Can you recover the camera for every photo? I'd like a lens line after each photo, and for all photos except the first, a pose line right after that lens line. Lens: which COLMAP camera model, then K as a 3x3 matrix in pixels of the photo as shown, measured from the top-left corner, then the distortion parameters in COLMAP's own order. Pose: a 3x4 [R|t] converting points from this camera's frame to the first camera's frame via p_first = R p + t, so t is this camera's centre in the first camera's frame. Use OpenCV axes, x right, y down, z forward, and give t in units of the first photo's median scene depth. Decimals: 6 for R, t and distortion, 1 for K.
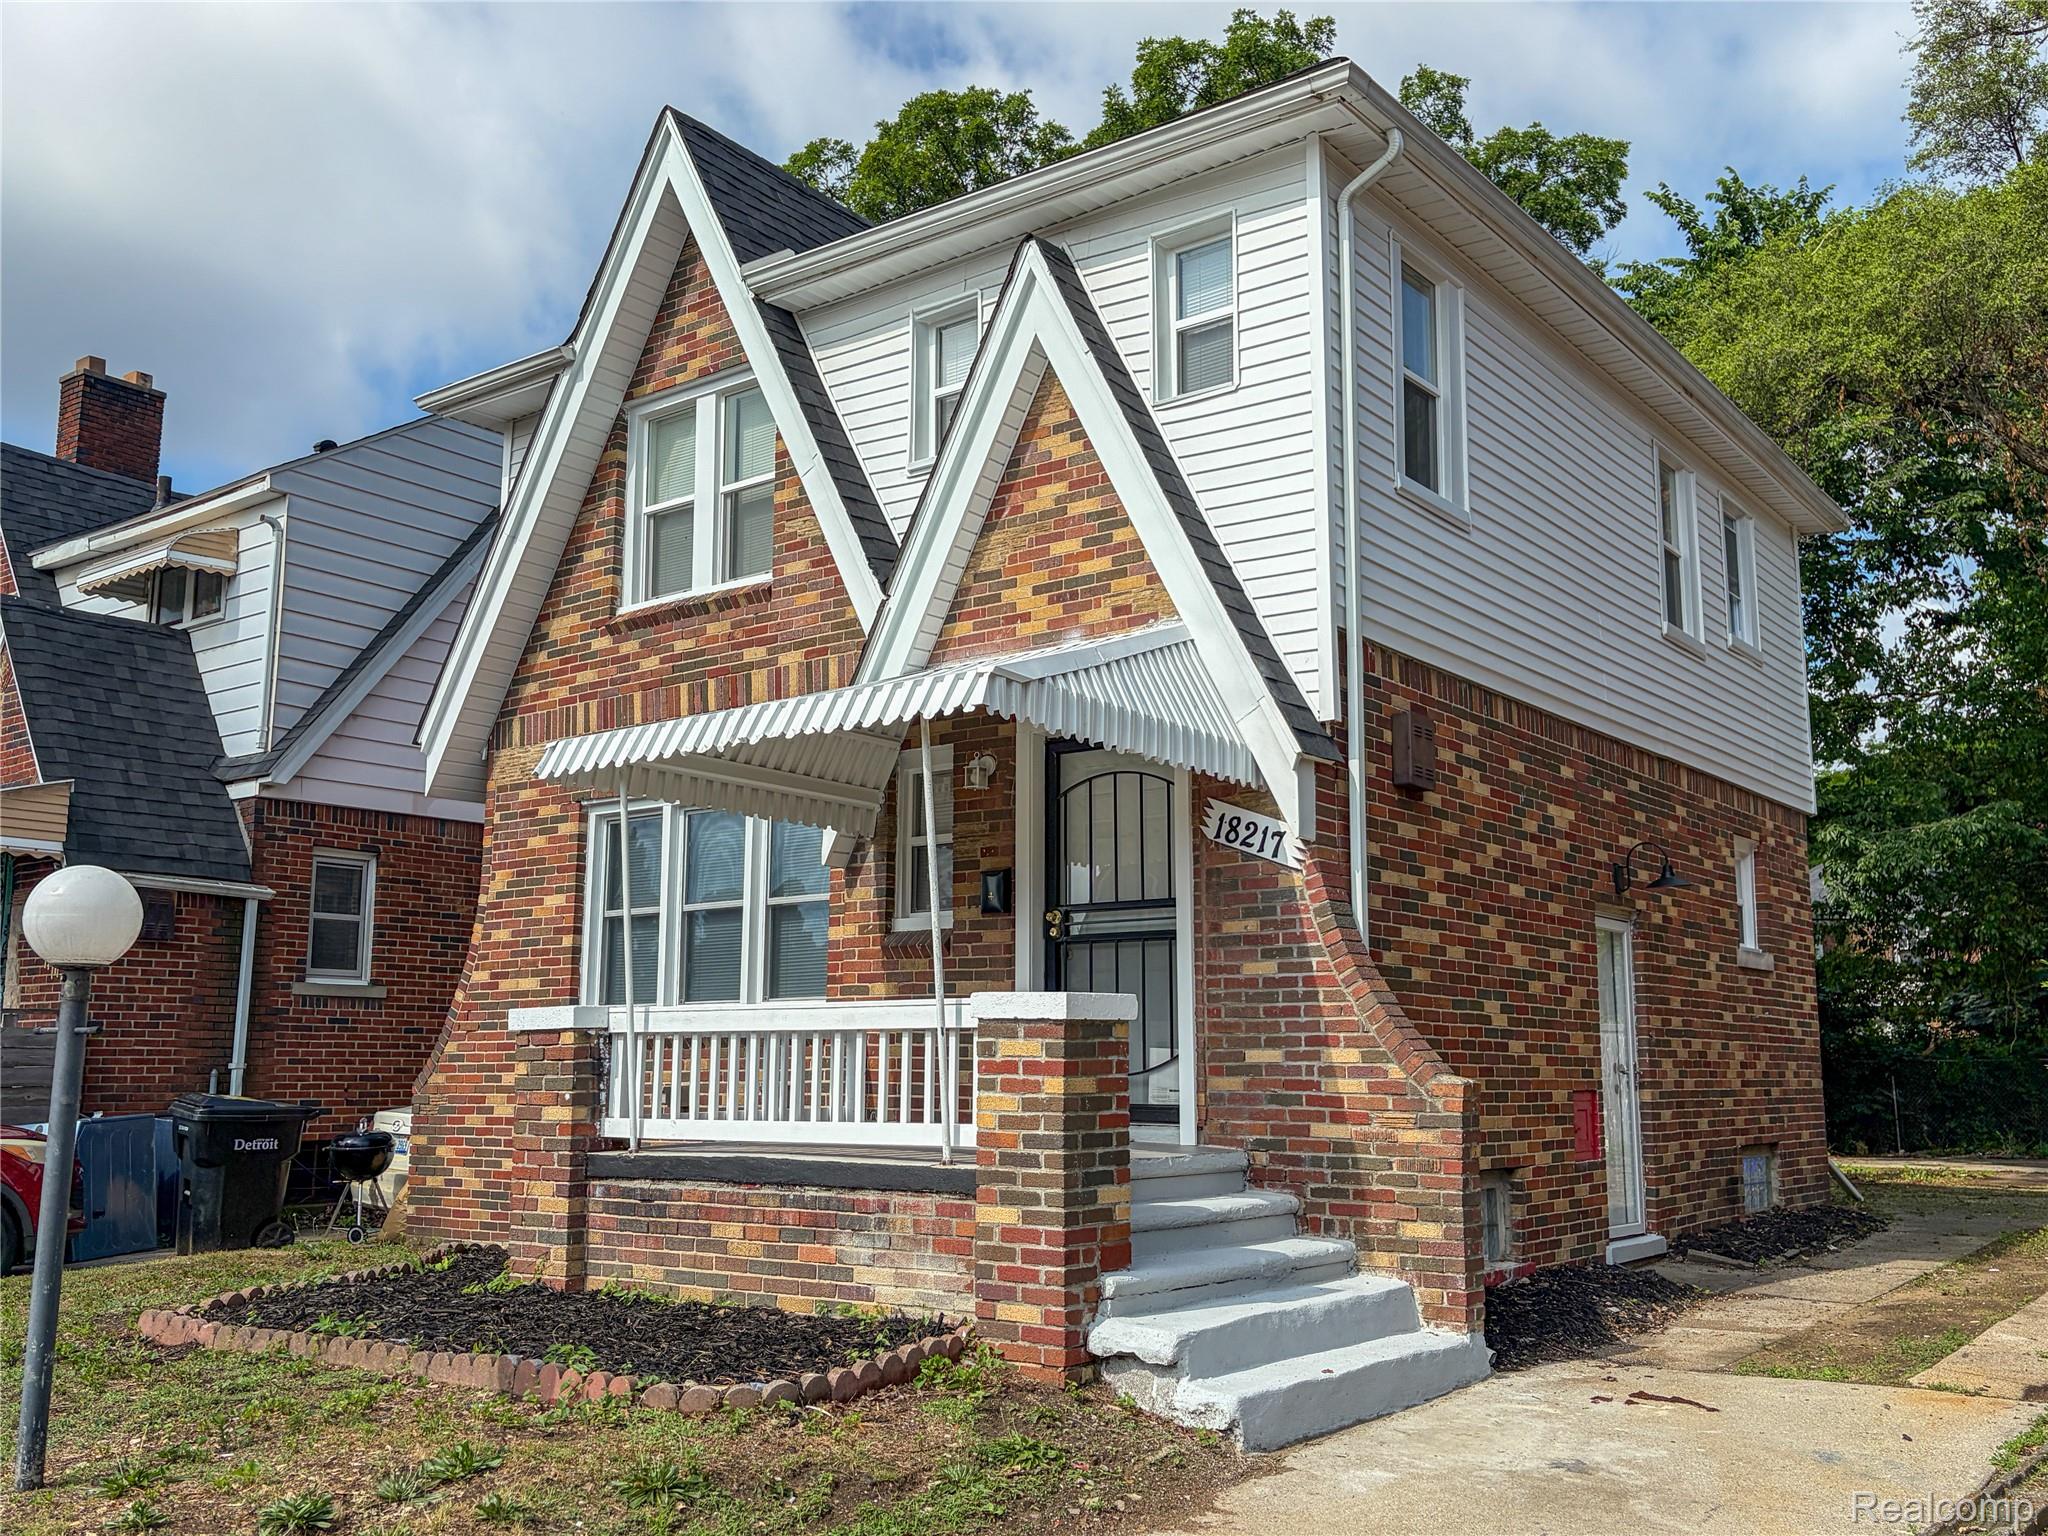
lens RADIAL K [[1821.7, 0, 1038.2], [0, 1821.7, 764.7], [0, 0, 1]] dist [0.083826, -0.079672]
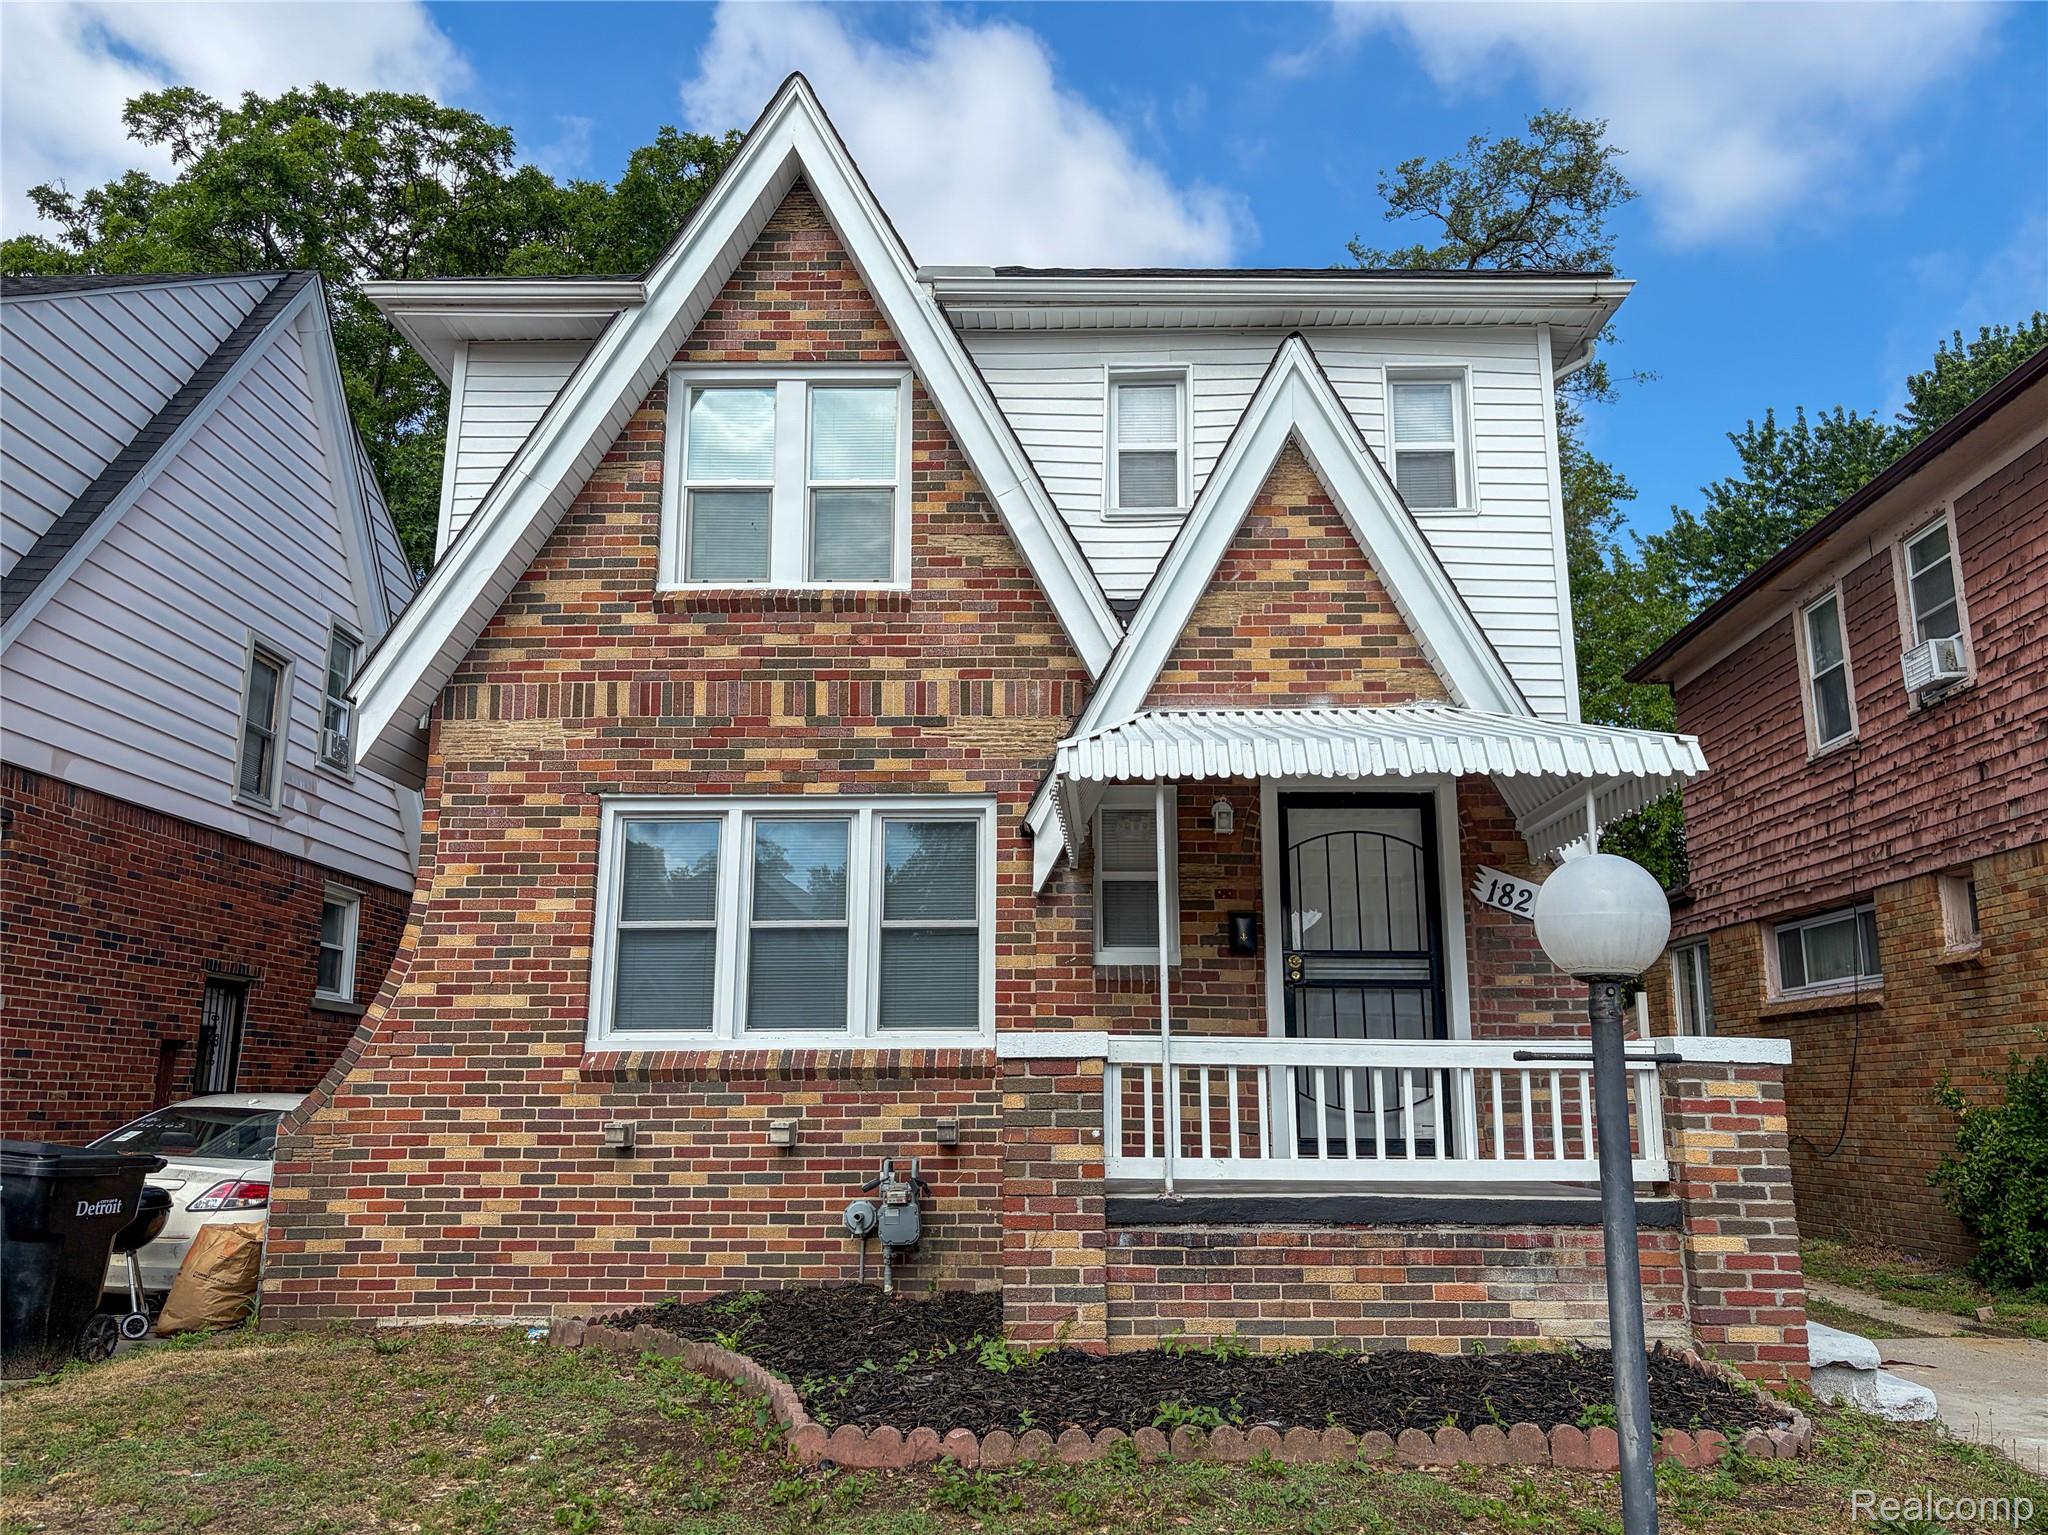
lens RADIAL K [[1581.7, 0, 1025.5], [0, 1581.7, 761.0], [0, 0, 1]] dist [0.036348, -0.014319]
pose [[0.804134, 0.125181, 0.581118, -0.651425], [-0.098376, 0.992120, -0.077587, 0.053345], [-0.586251, 0.005222, 0.810112, 0.331810]]
